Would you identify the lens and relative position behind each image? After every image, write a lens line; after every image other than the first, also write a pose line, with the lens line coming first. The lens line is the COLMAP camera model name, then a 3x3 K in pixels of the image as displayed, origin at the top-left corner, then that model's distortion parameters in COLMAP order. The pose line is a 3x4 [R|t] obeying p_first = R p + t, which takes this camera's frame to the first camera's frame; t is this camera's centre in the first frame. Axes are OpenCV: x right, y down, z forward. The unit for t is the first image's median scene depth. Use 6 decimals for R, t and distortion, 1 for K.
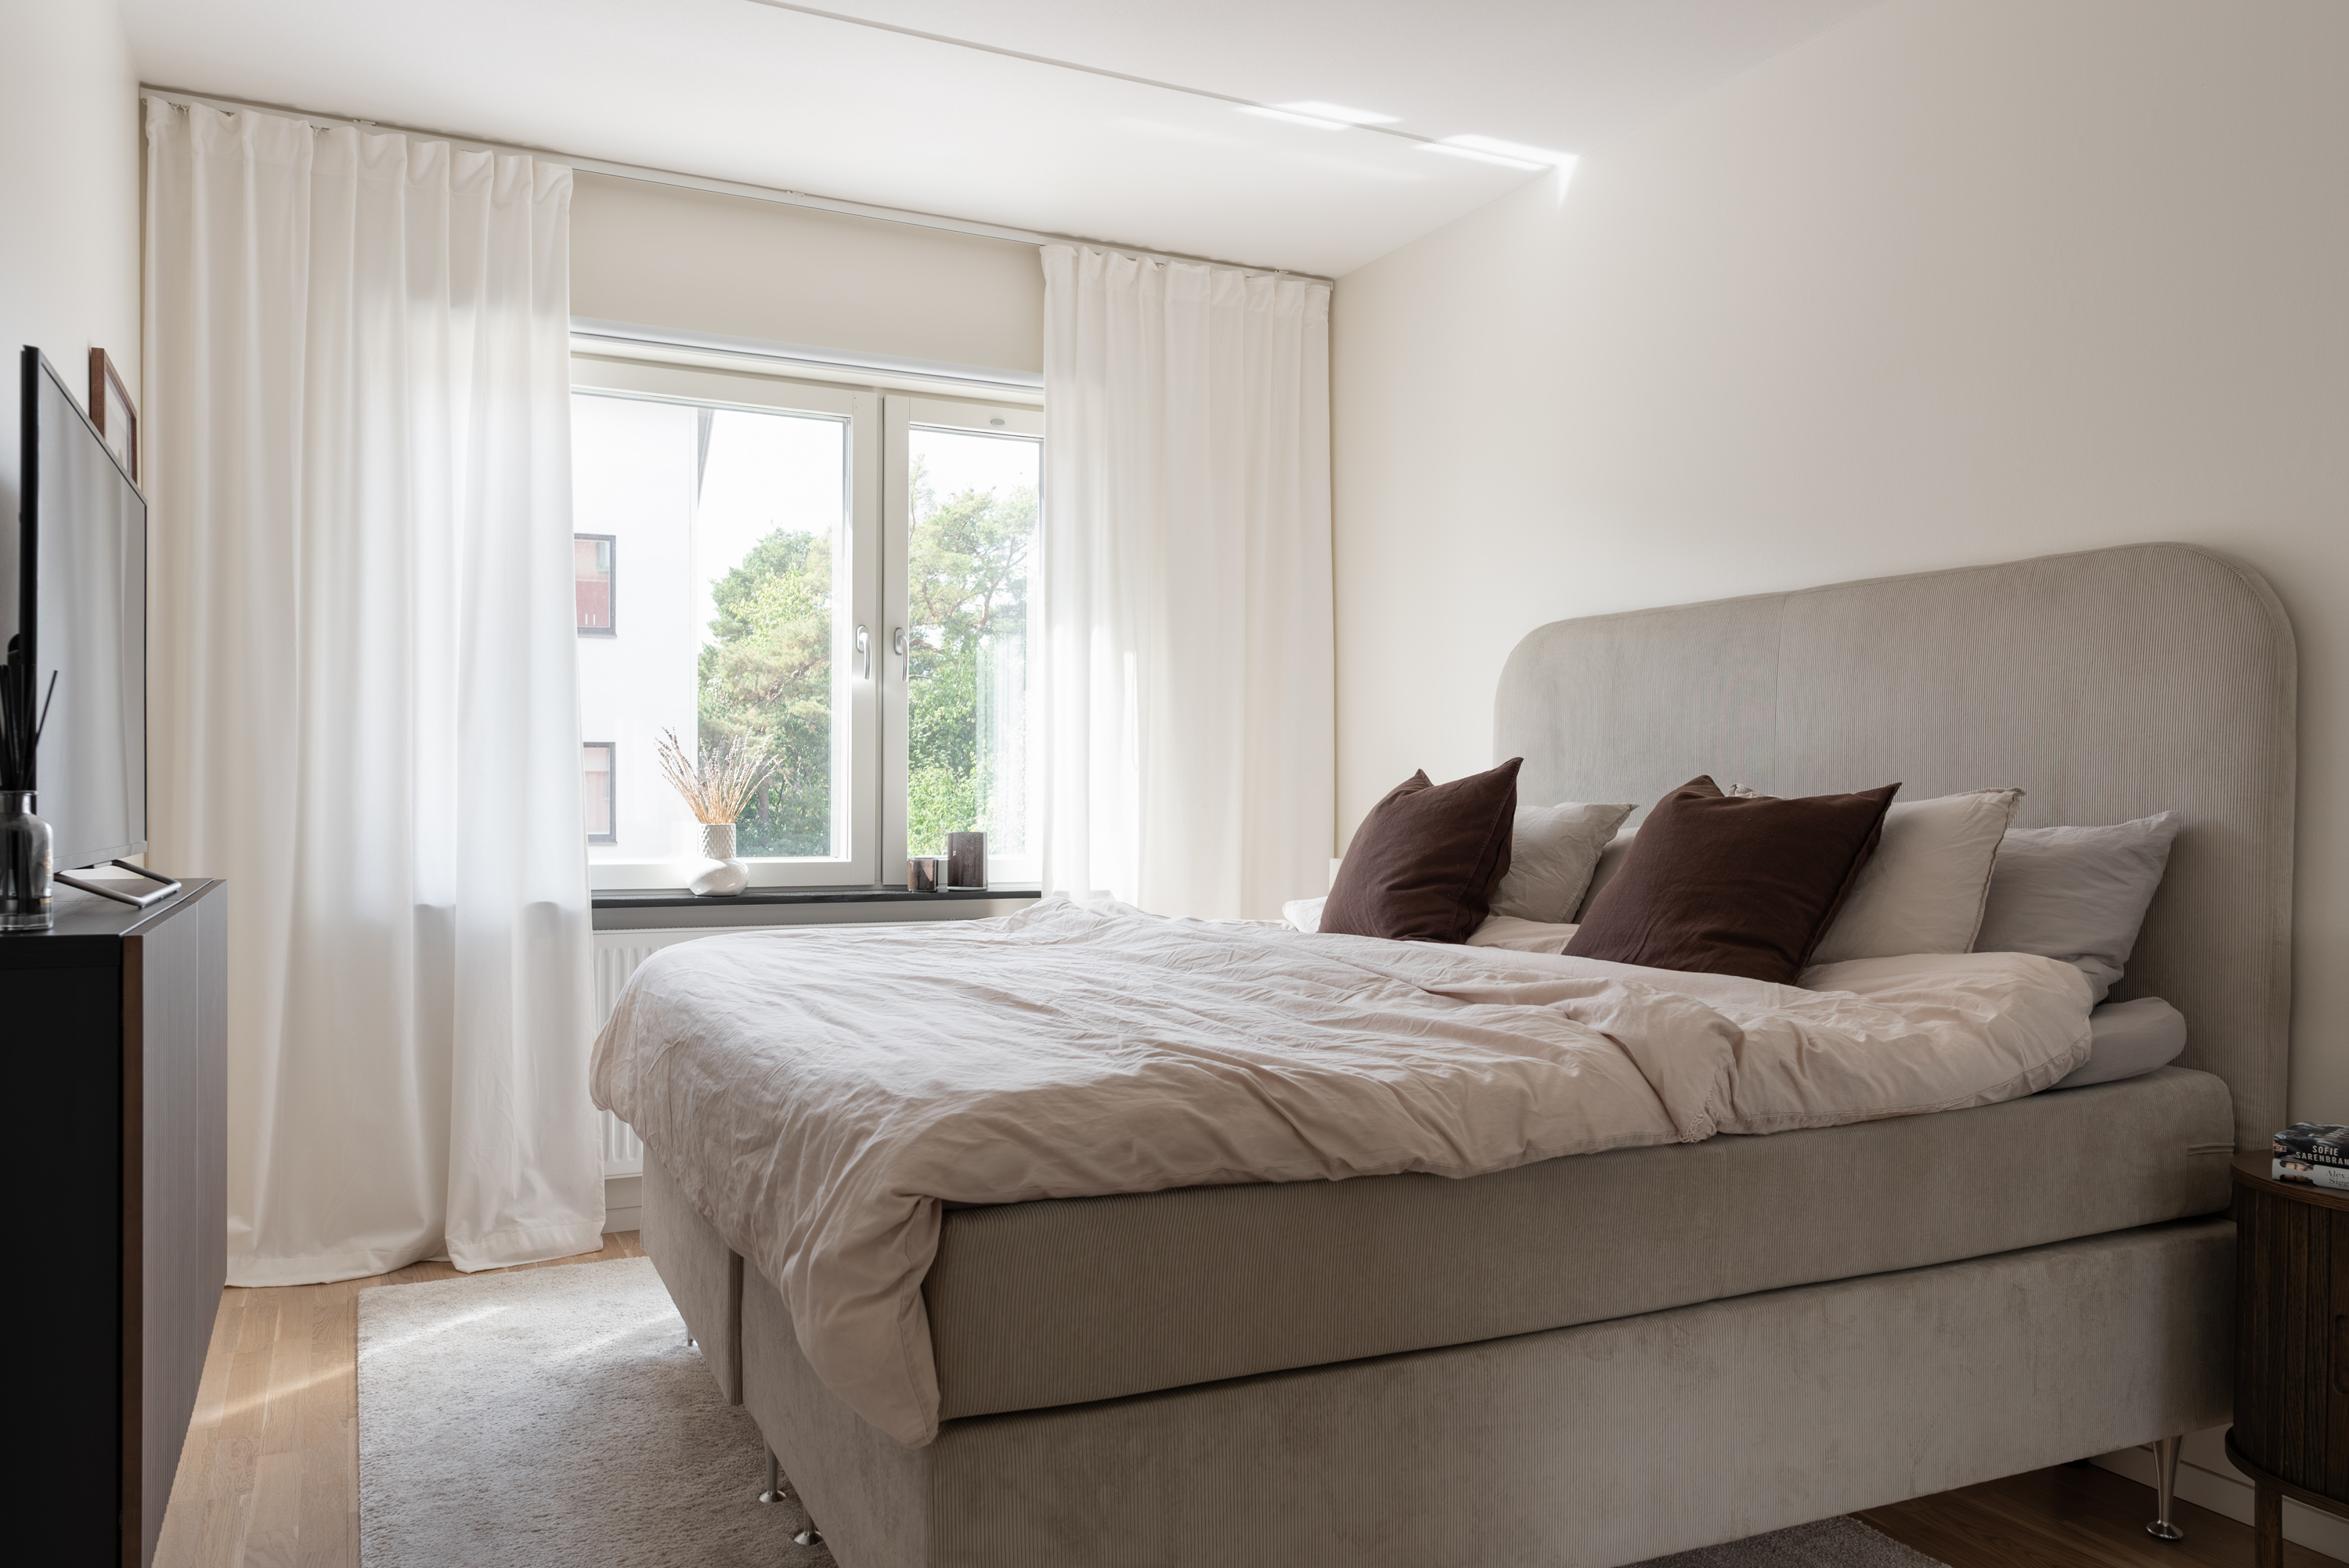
lens RADIAL K [[1662.2, 0, 1181.1], [0, 1662.2, 817.4], [0, 0, 1]] dist [0.013271, -0.015511]
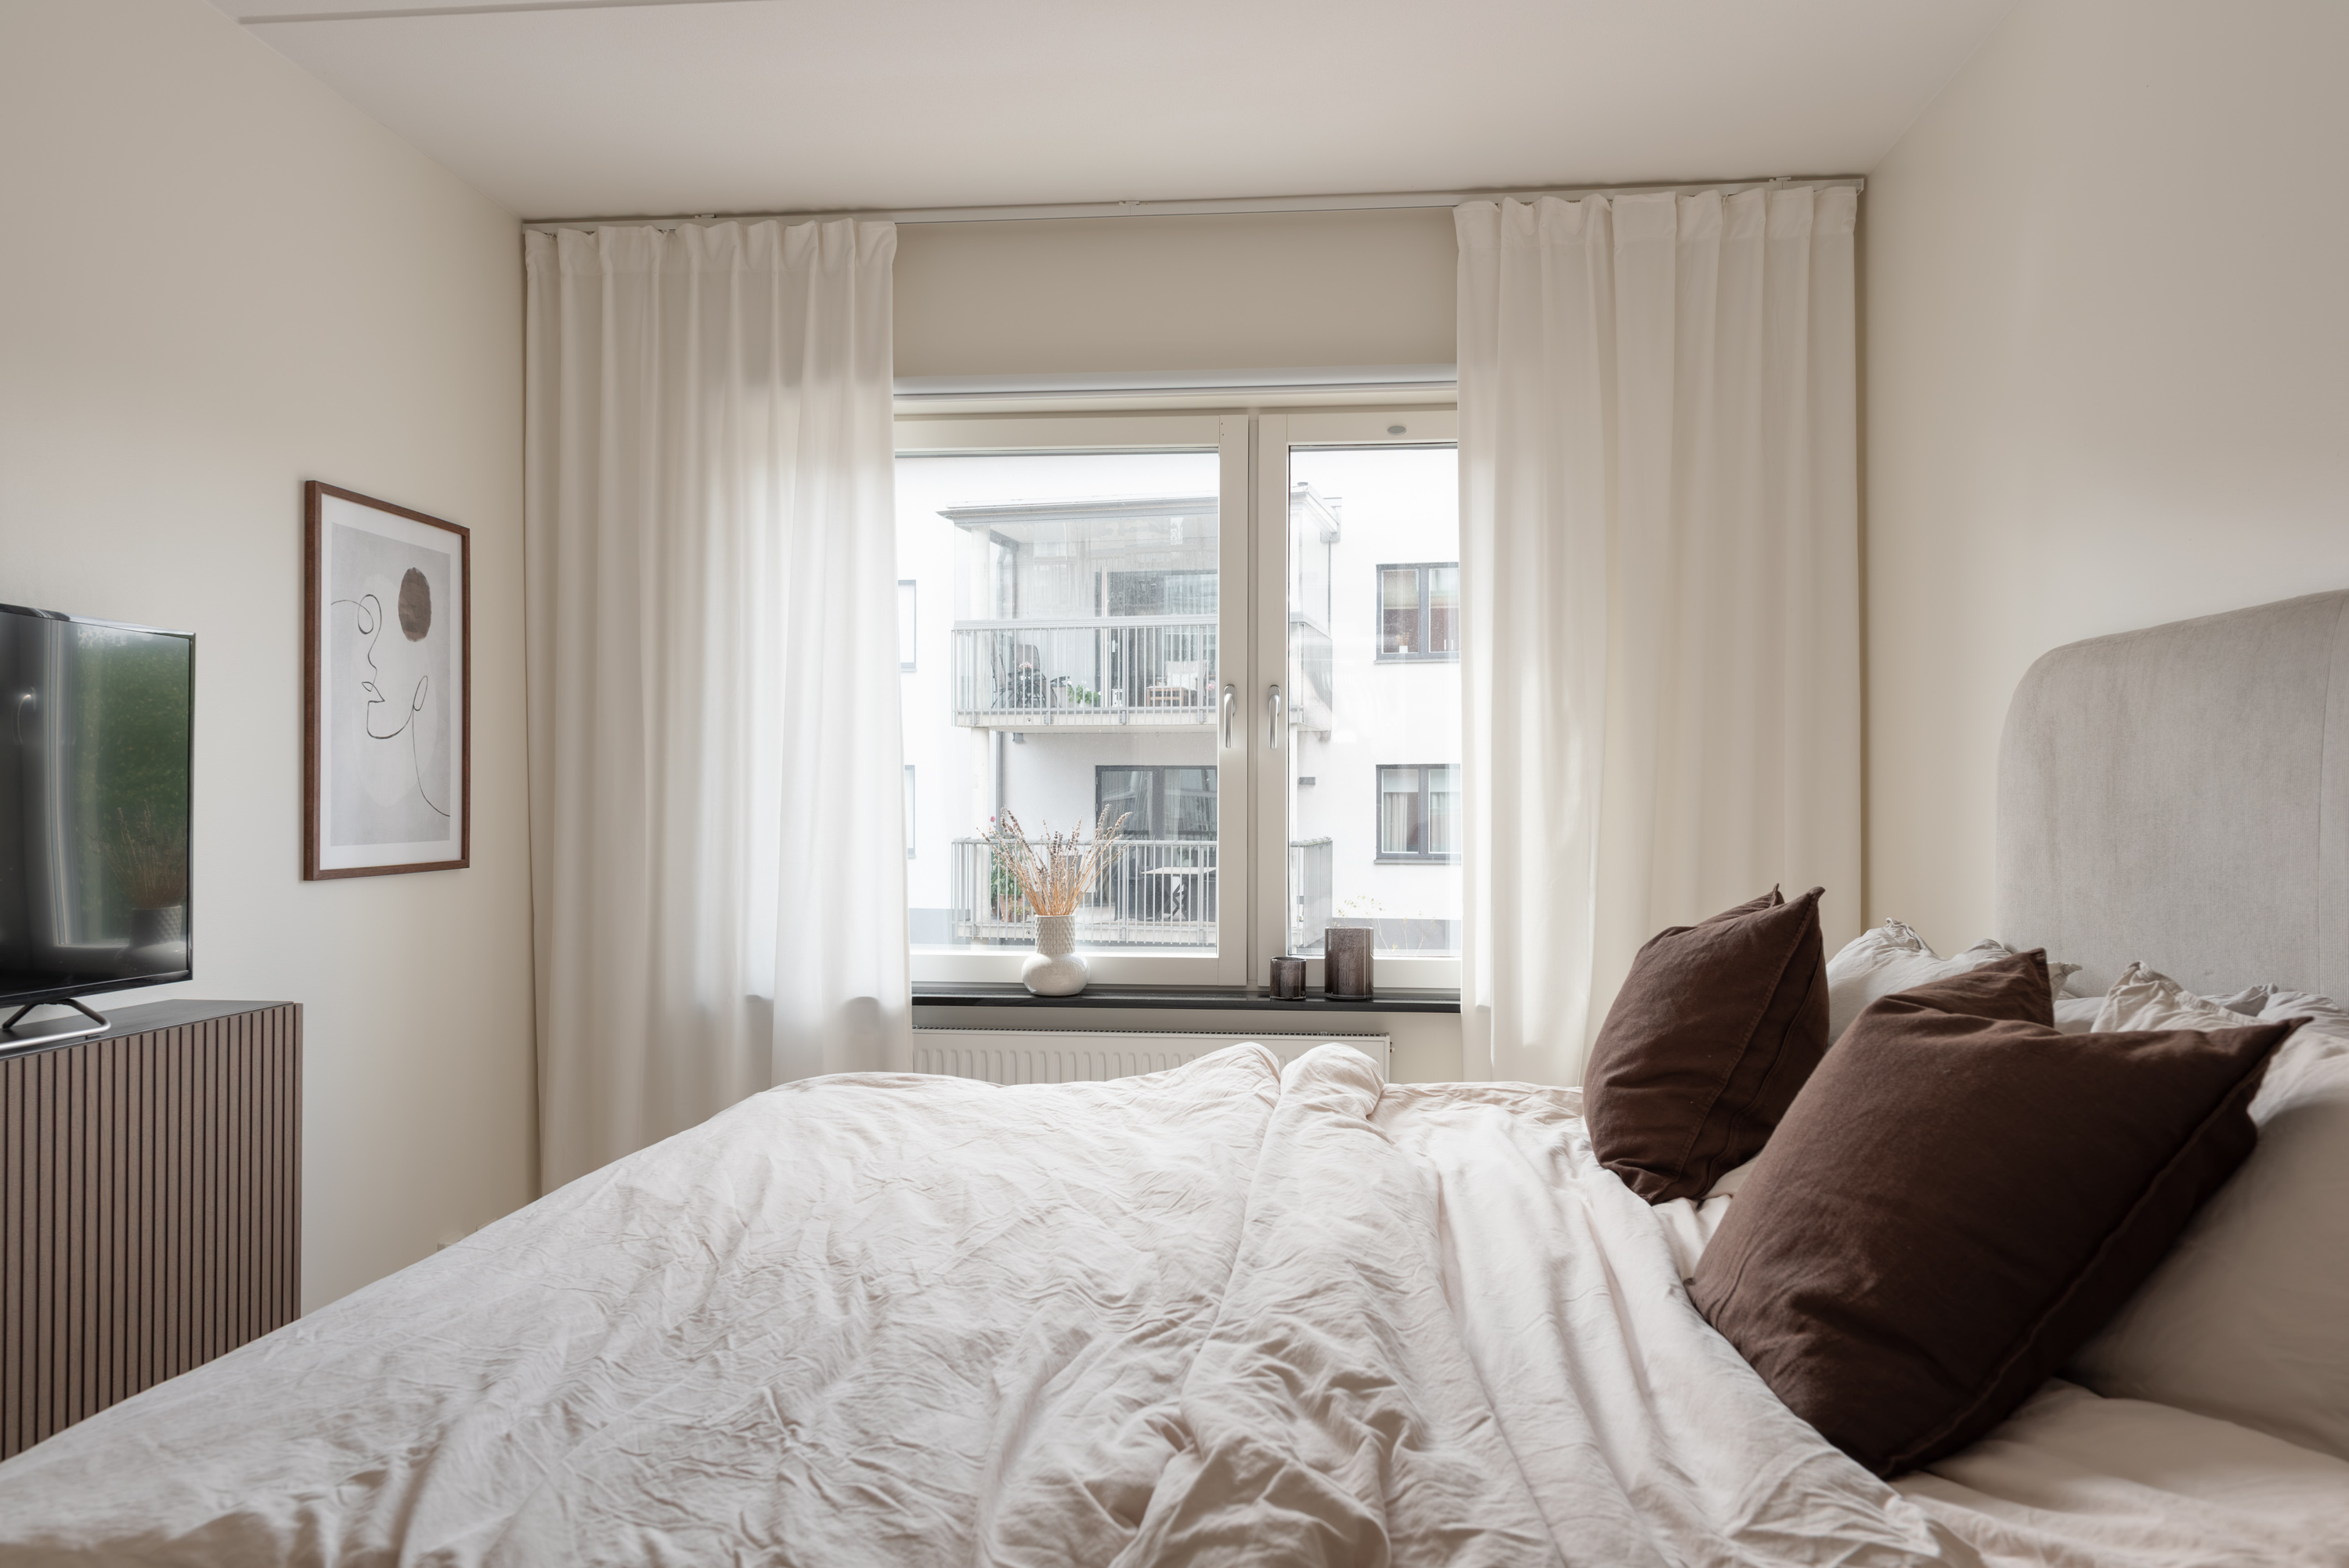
lens RADIAL K [[1662.2, 0, 1170.8], [0, 1662.2, 792.2], [0, 0, 1]] dist [0.013271, -0.015511]
pose [[0.850966, -0.006080, -0.525186, 0.271192], [-0.005482, 0.999776, -0.020457, -0.048277], [0.525192, 0.020287, 0.850742, 0.289808]]
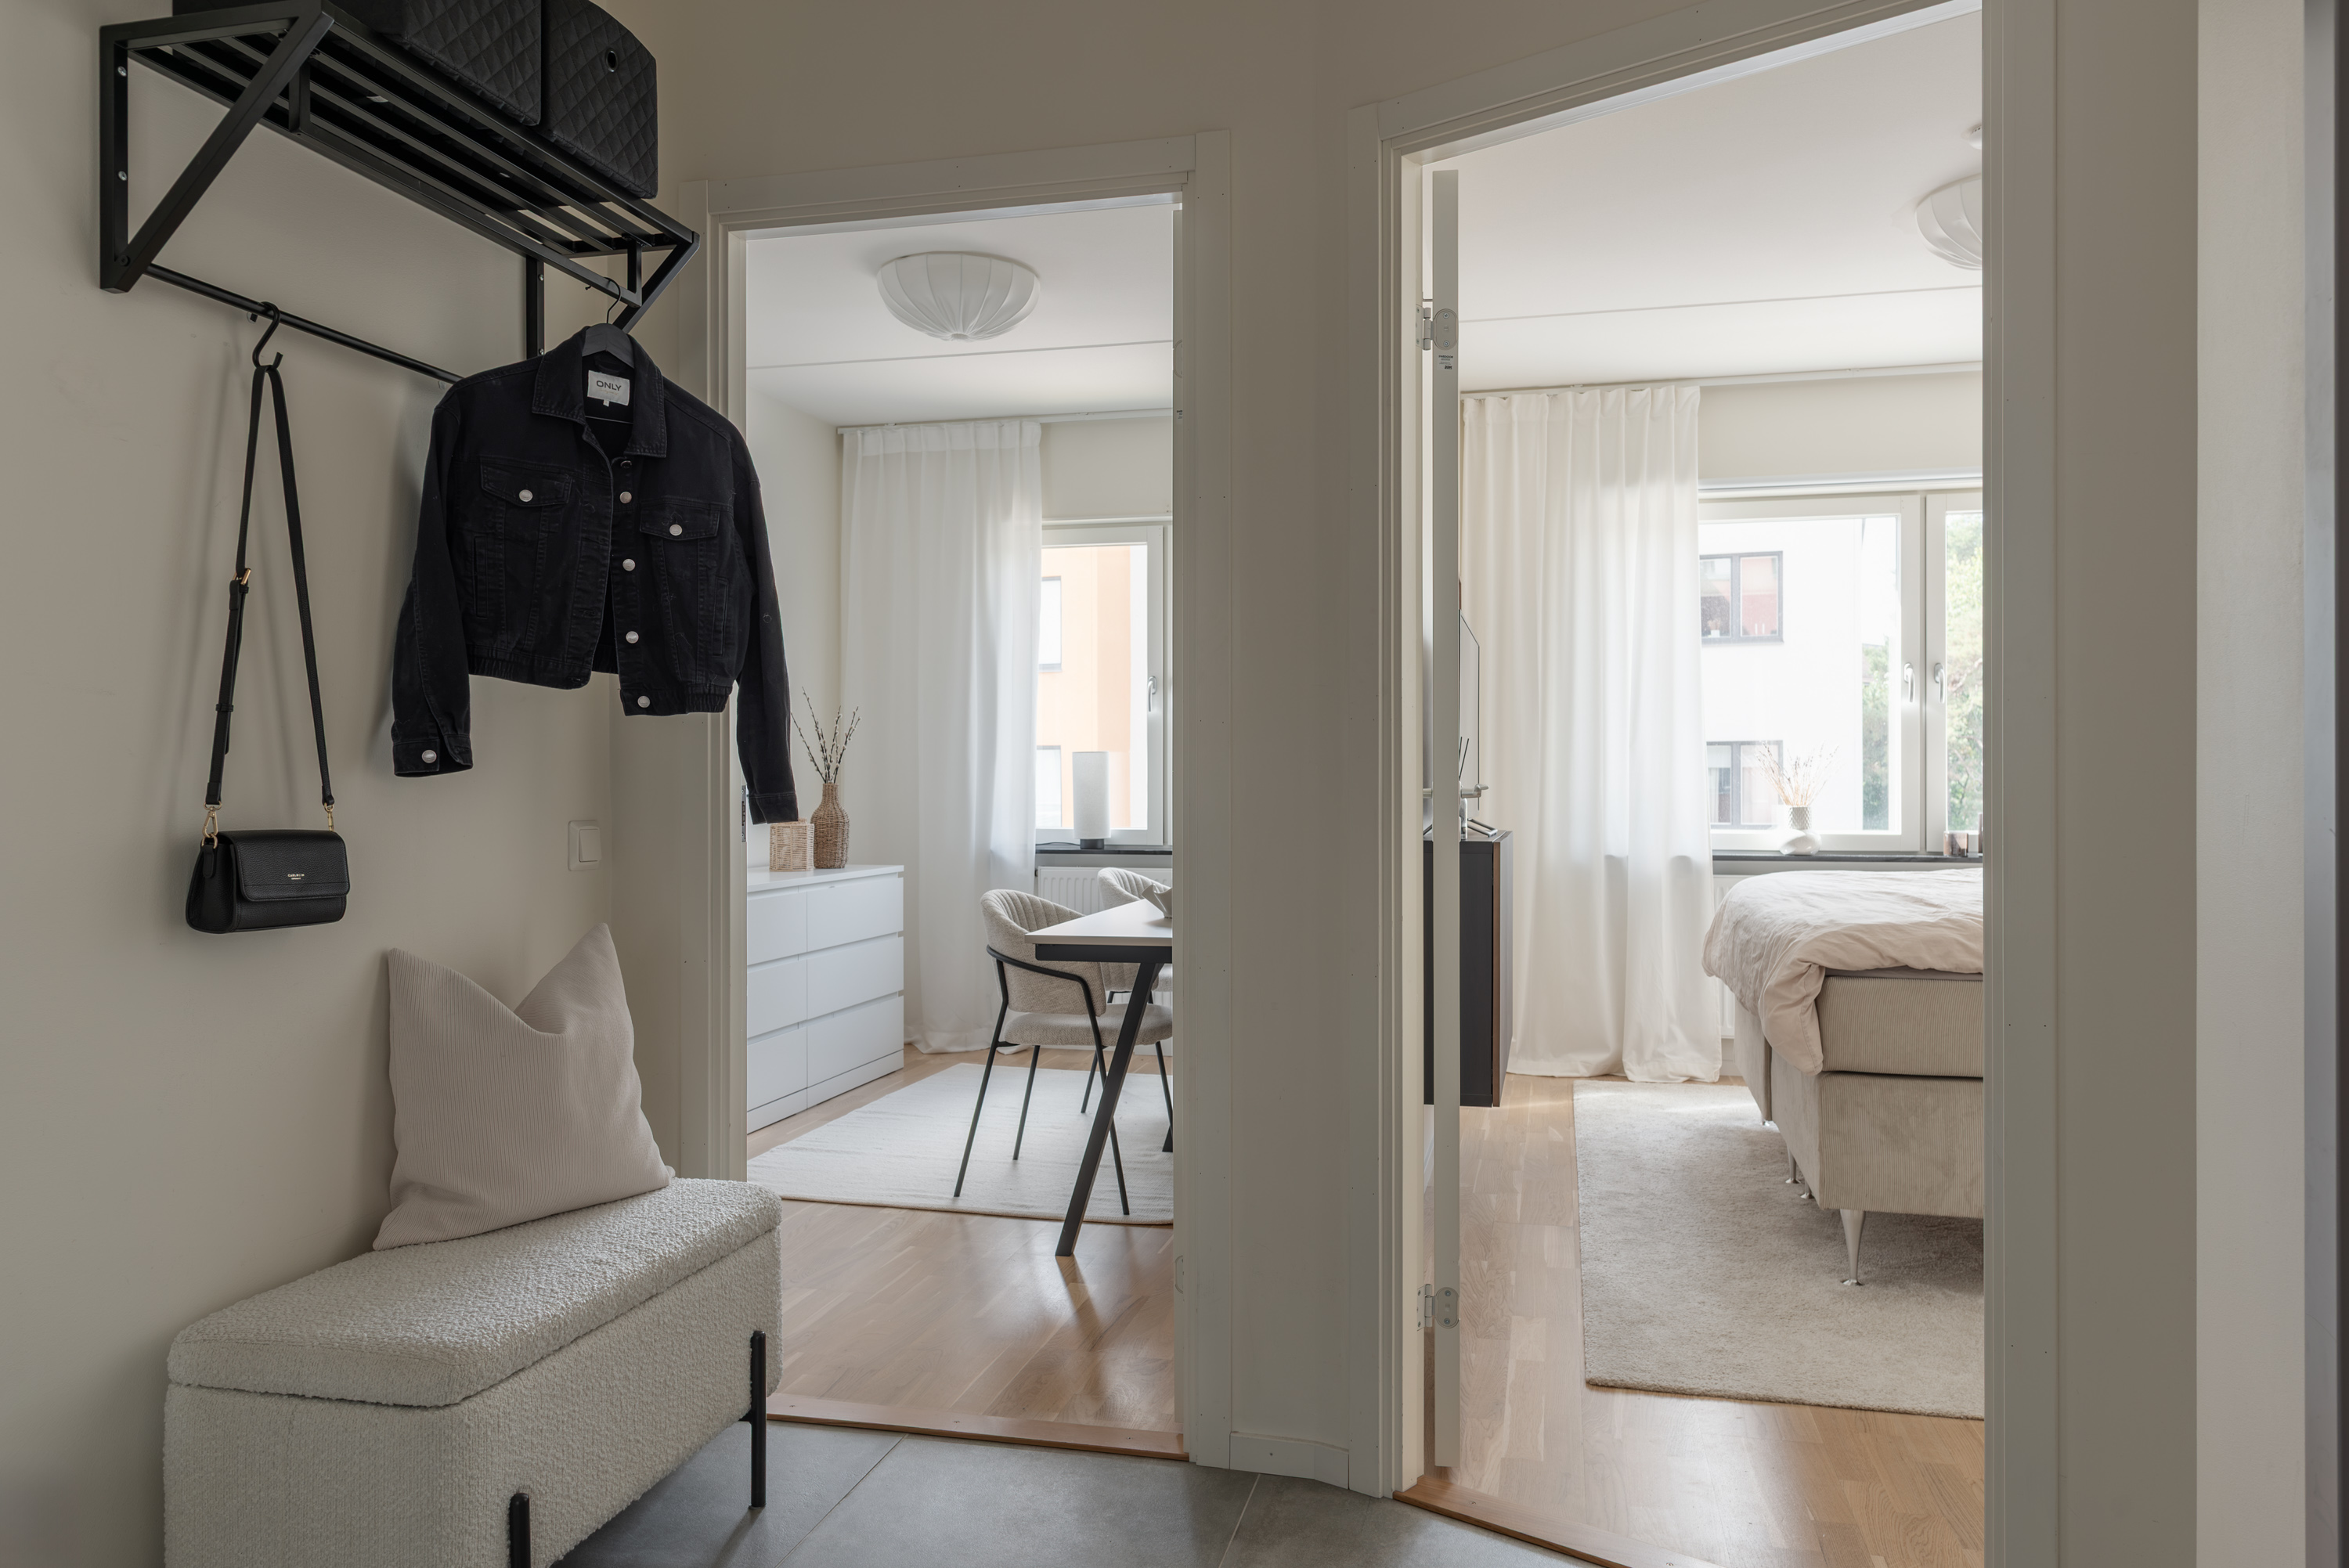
lens RADIAL K [[1662.2, 0, 1161.5], [0, 1662.2, 786.7], [0, 0, 1]] dist [0.013271, -0.015511]
pose [[0.767917, -0.006434, -0.640517, 0.252192], [-0.003297, 0.999897, -0.013996, 0.009971], [0.640541, 0.012859, 0.767816, -0.533041]]
